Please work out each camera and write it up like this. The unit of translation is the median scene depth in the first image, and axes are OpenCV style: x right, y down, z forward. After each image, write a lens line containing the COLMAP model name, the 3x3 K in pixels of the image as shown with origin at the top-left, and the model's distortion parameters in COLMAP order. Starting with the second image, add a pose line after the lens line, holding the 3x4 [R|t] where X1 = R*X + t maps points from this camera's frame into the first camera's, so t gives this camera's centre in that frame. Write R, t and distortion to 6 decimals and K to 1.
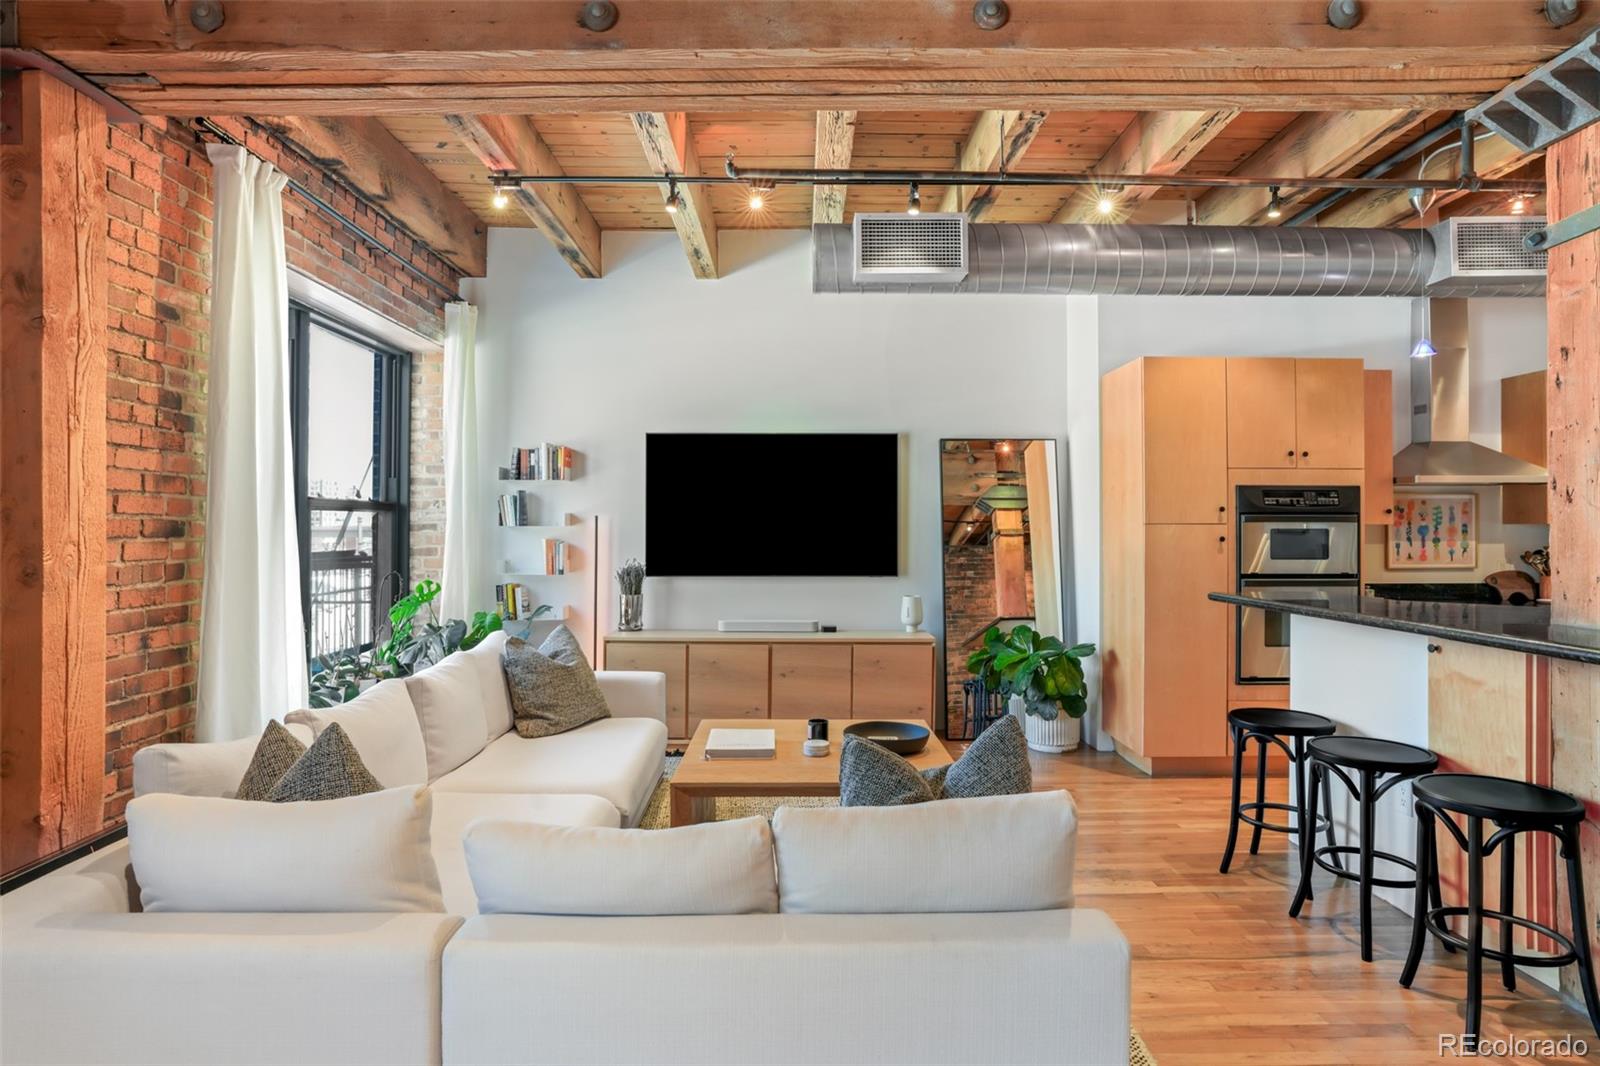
lens RADIAL K [[866.1, 0, 821.1], [0, 866.1, 526.7], [0, 0, 1]] dist [-0.042425, 0.029987]
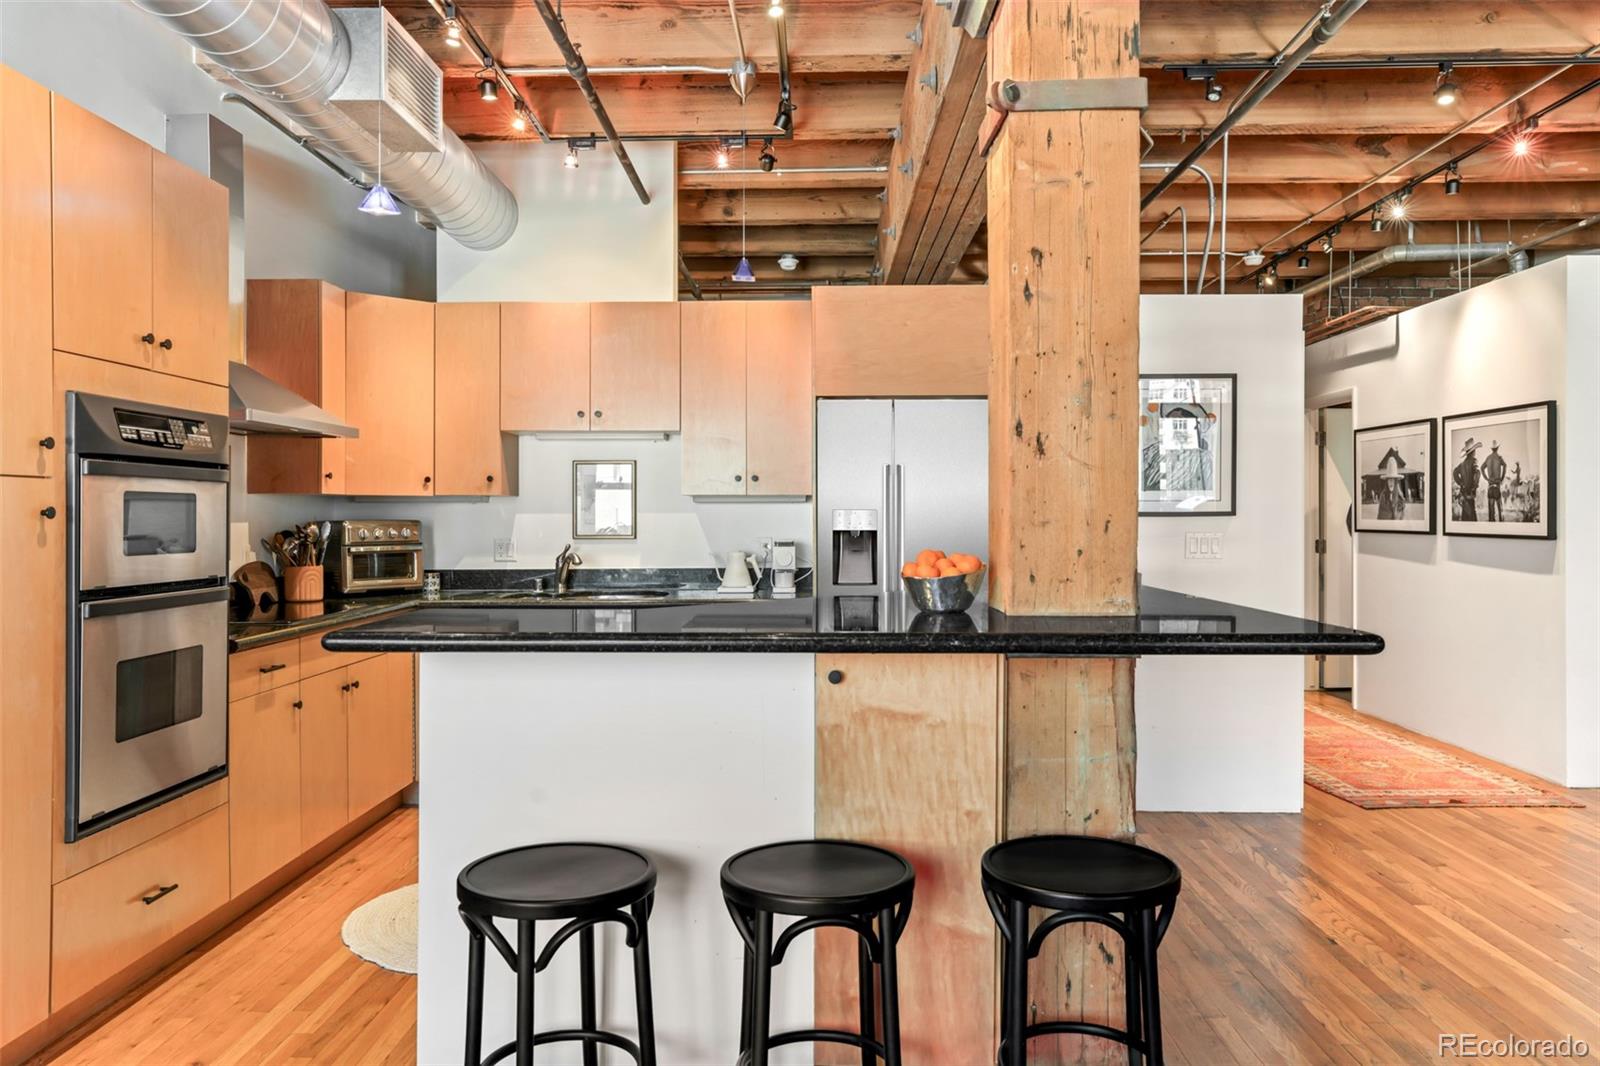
lens RADIAL K [[1102.7, 0, 805.5], [0, 1102.7, 513.2], [0, 0, 1]] dist [-0.036294, 0.040576]
pose [[0.048810, 0.001593, 0.998807, -0.058539], [-0.004310, 0.999990, -0.001385, 0.013923], [-0.998799, -0.004237, 0.048816, 0.598492]]
